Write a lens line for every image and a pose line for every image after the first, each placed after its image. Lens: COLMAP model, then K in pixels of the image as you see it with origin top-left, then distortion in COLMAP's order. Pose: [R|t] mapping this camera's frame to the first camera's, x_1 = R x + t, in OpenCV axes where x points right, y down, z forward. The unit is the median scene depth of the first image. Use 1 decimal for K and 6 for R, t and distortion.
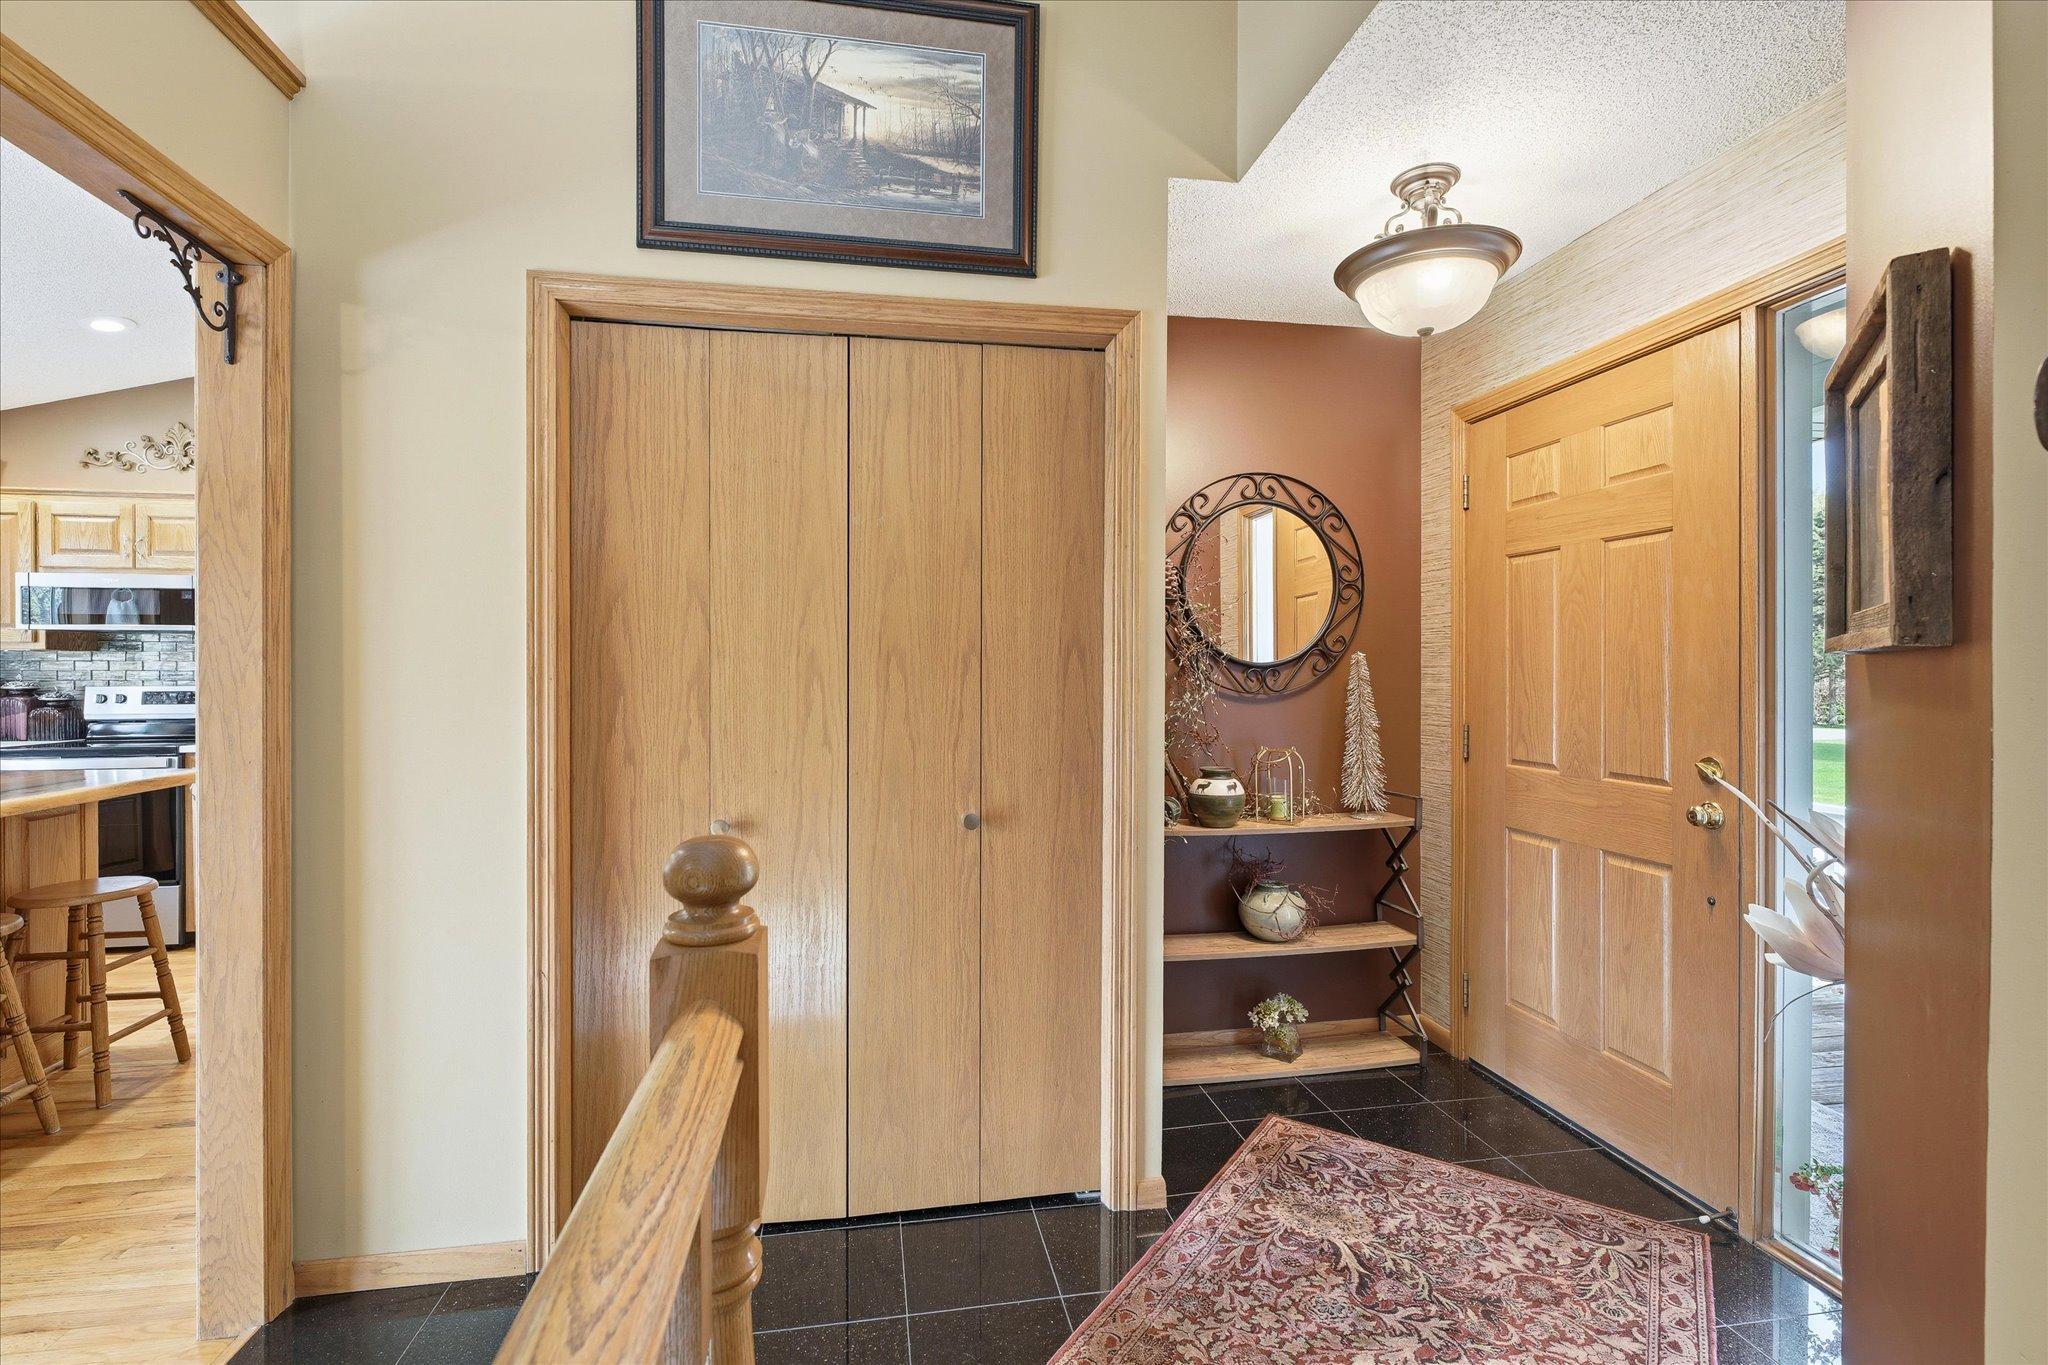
lens RADIAL K [[917.1, 0, 1019.6], [0, 917.1, 677.7], [0, 0, 1]] dist [-0.001007, 0.000243]
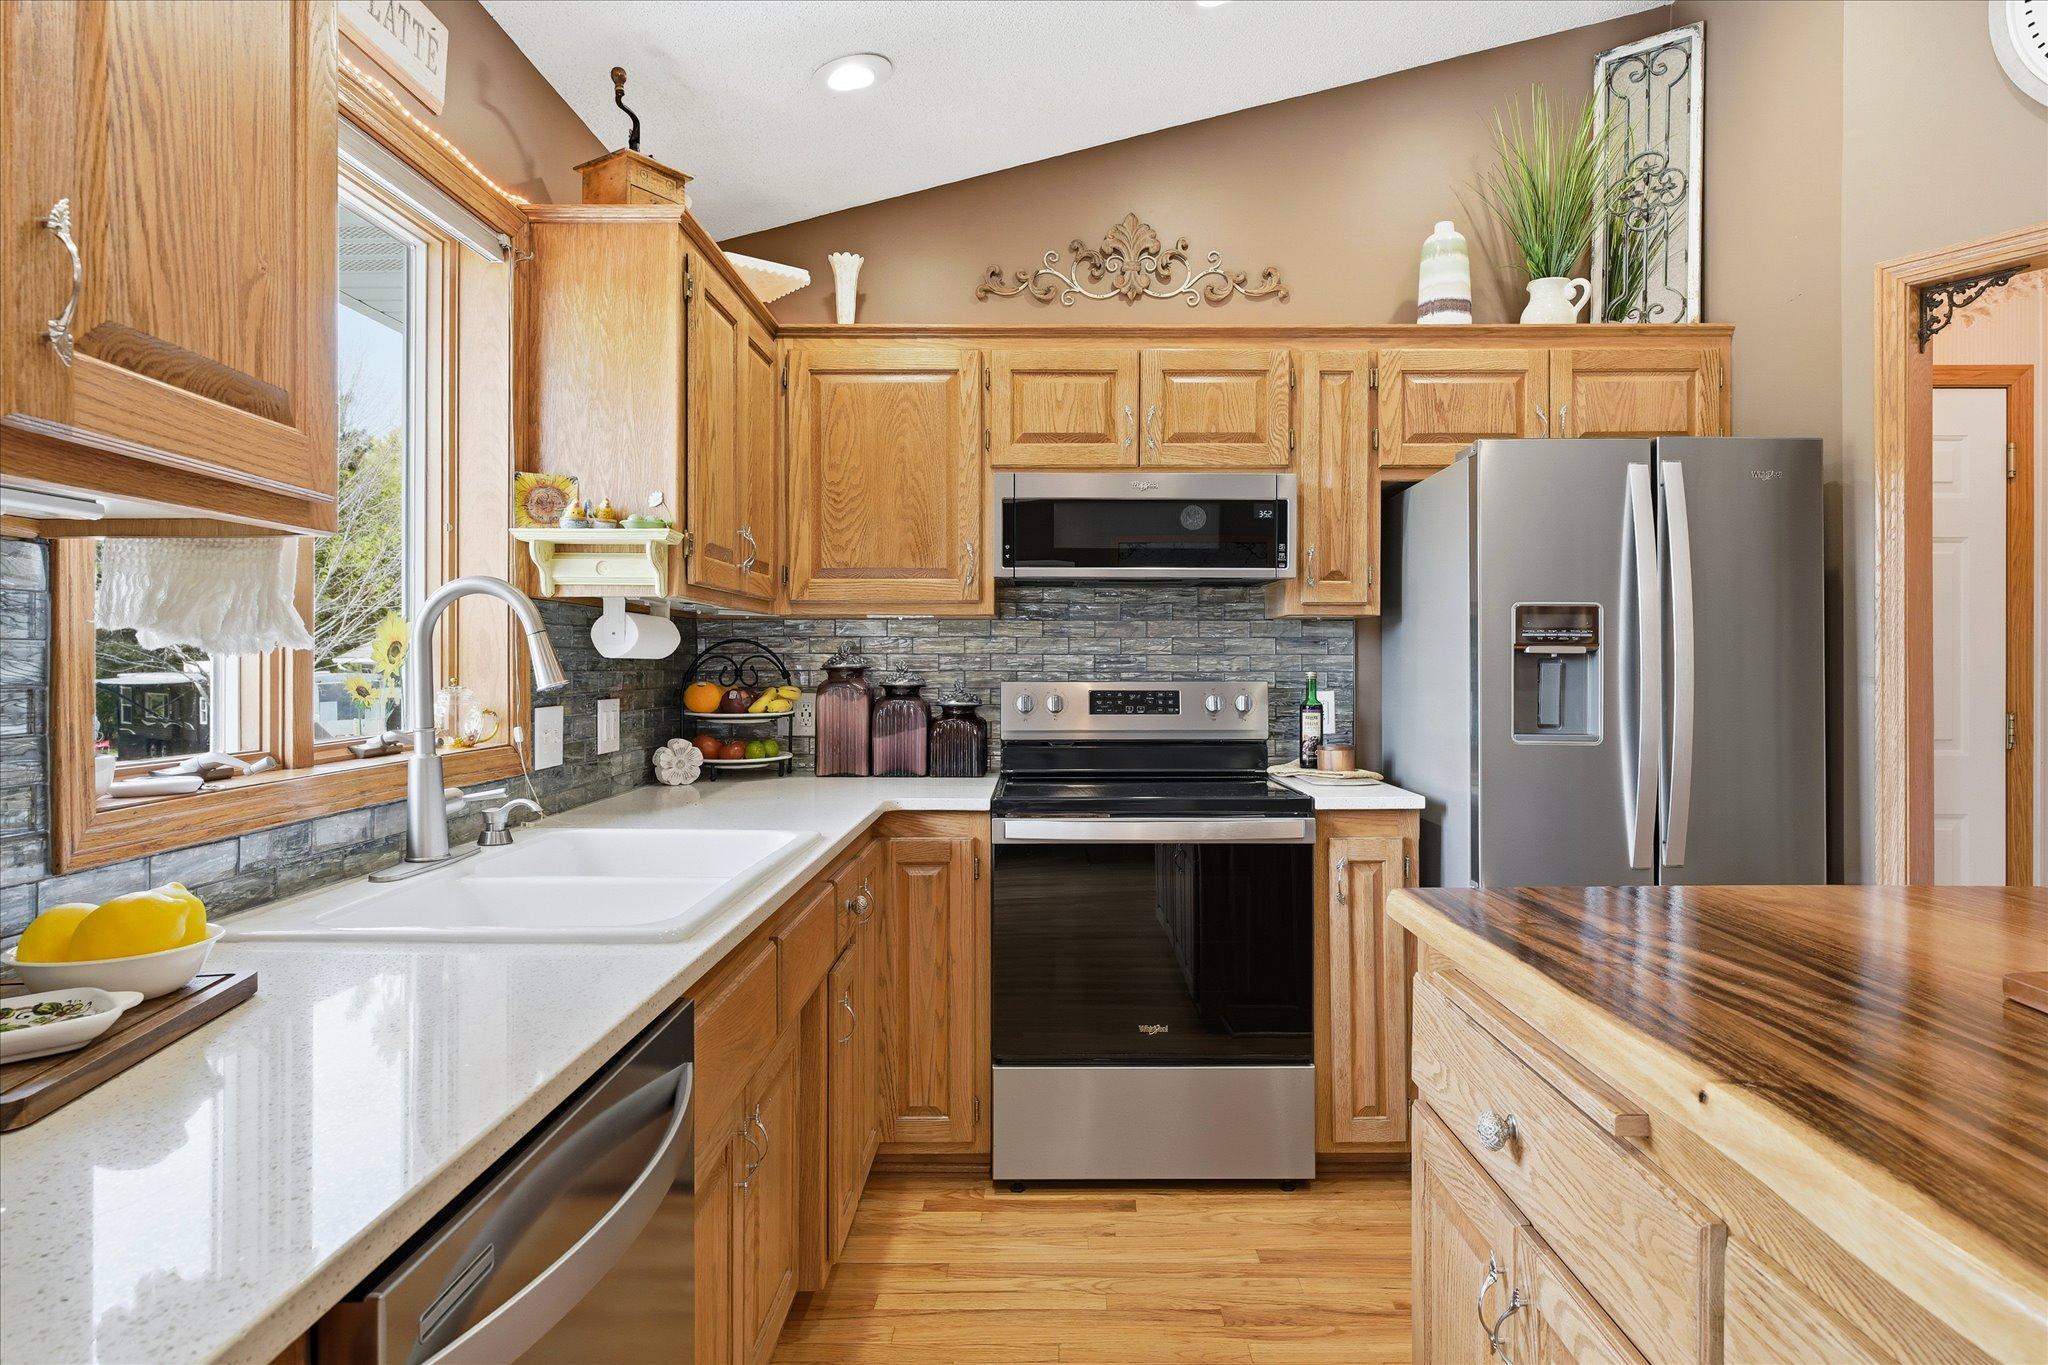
lens RADIAL K [[1377.5, 0, 1015.4], [0, 1377.5, 667.6], [0, 0, 1]] dist [0.009072, -0.000232]
pose [[0.982975, 0.002202, -0.183727, -0.882873], [-0.003435, 0.999974, -0.006391, 0.006479], [0.183709, 0.006913, 0.982956, 0.170661]]
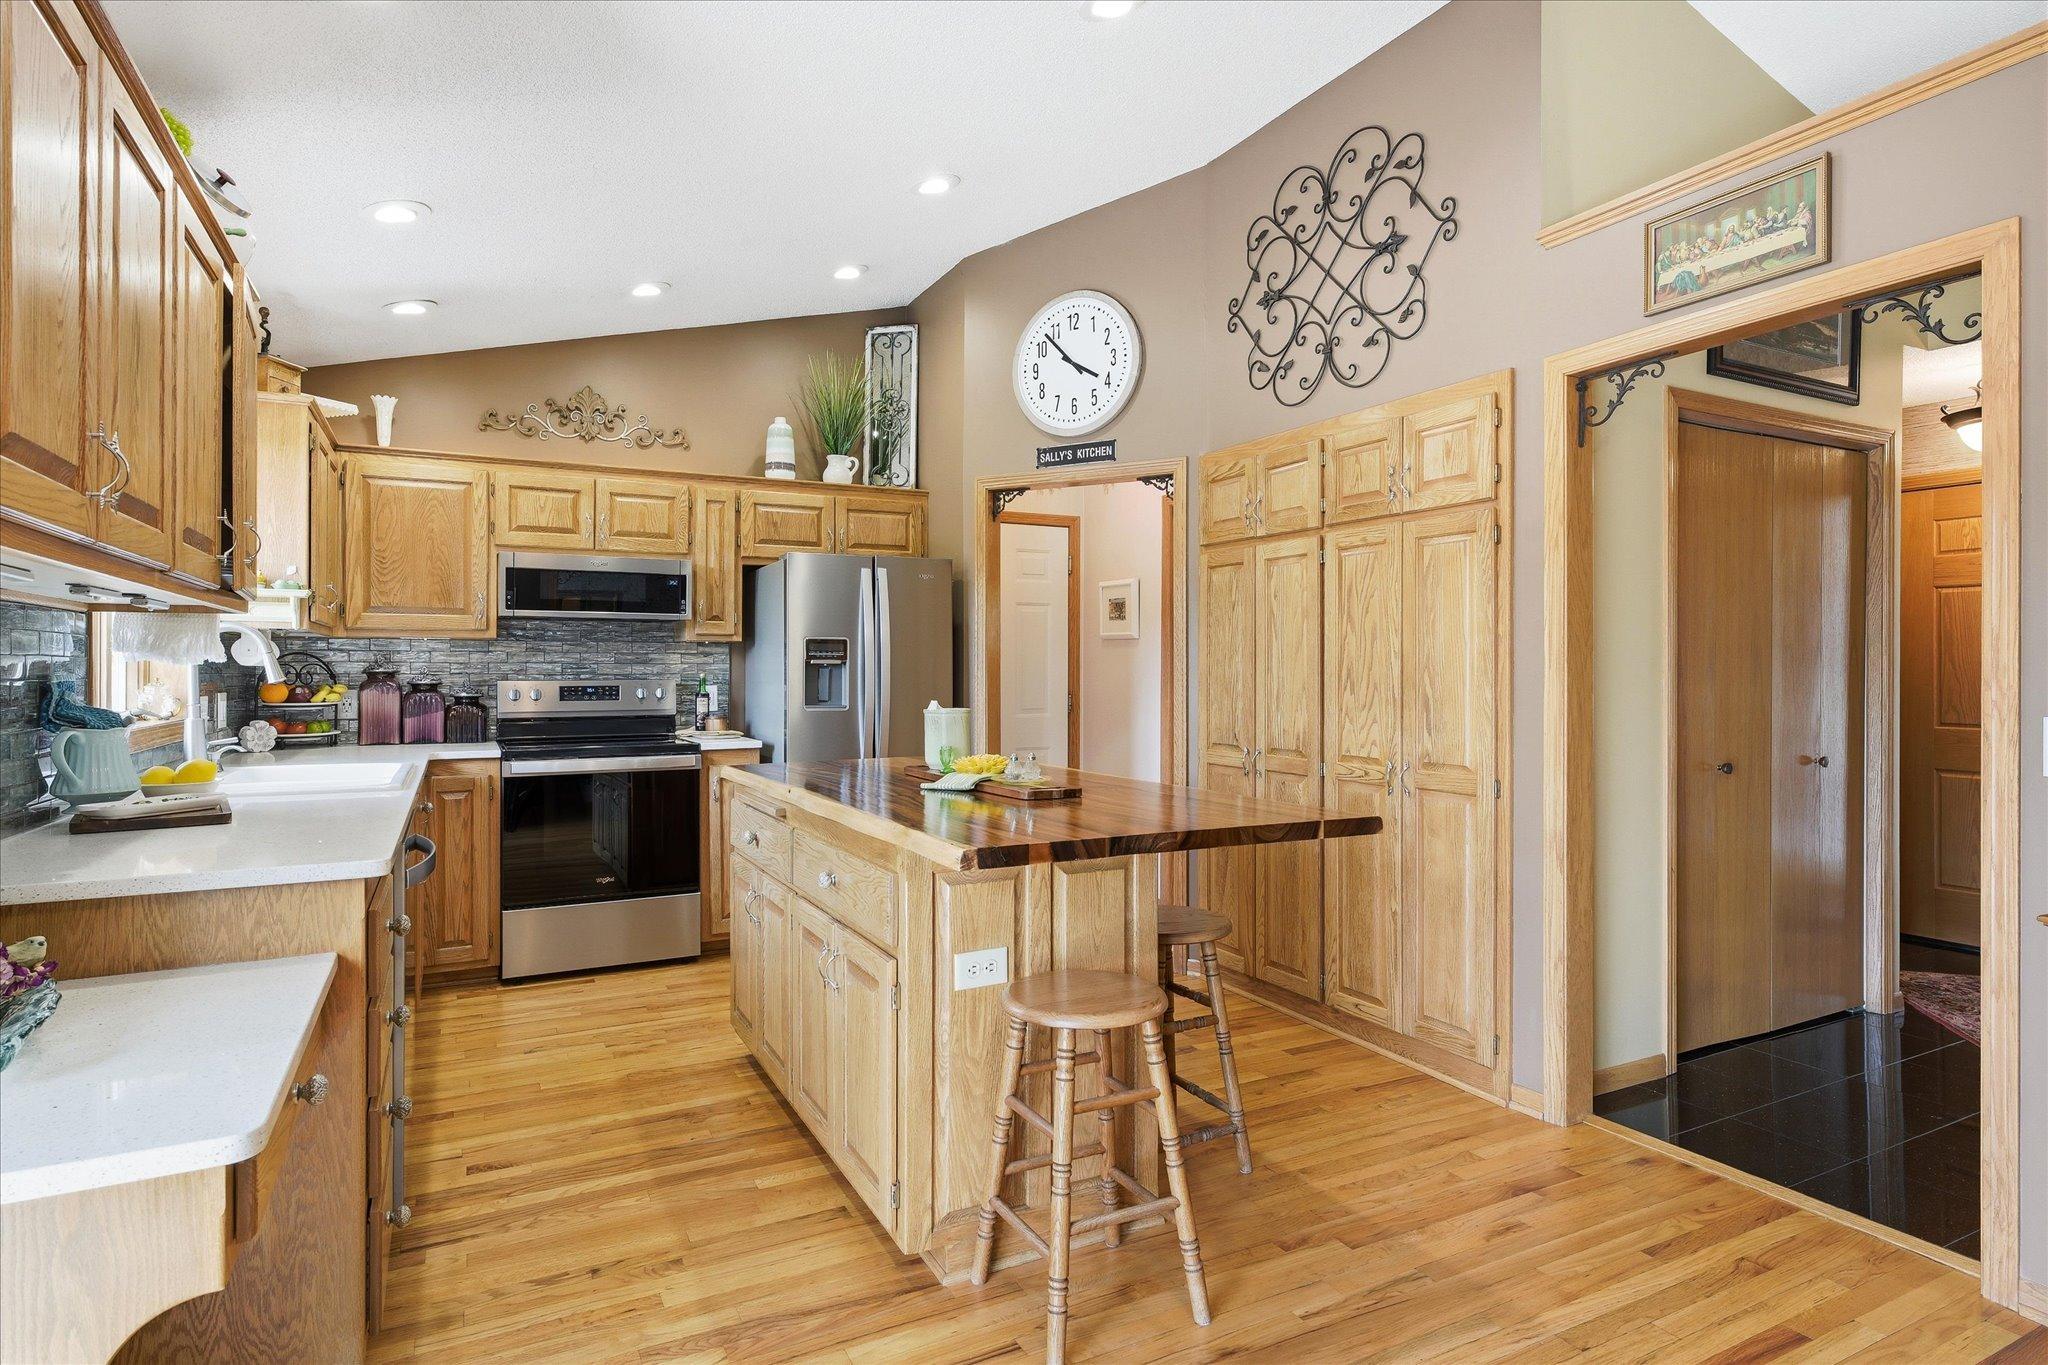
lens RADIAL K [[1068.0, 0, 1021.8], [0, 1068.0, 661.6], [0, 0, 1]] dist [-0.004144, -0.000404]
pose [[0.954941, 0.003604, 0.296773, -0.871515], [0.001536, 0.999853, -0.017085, 0.009834], [-0.296791, 0.016771, 0.954795, -0.133227]]
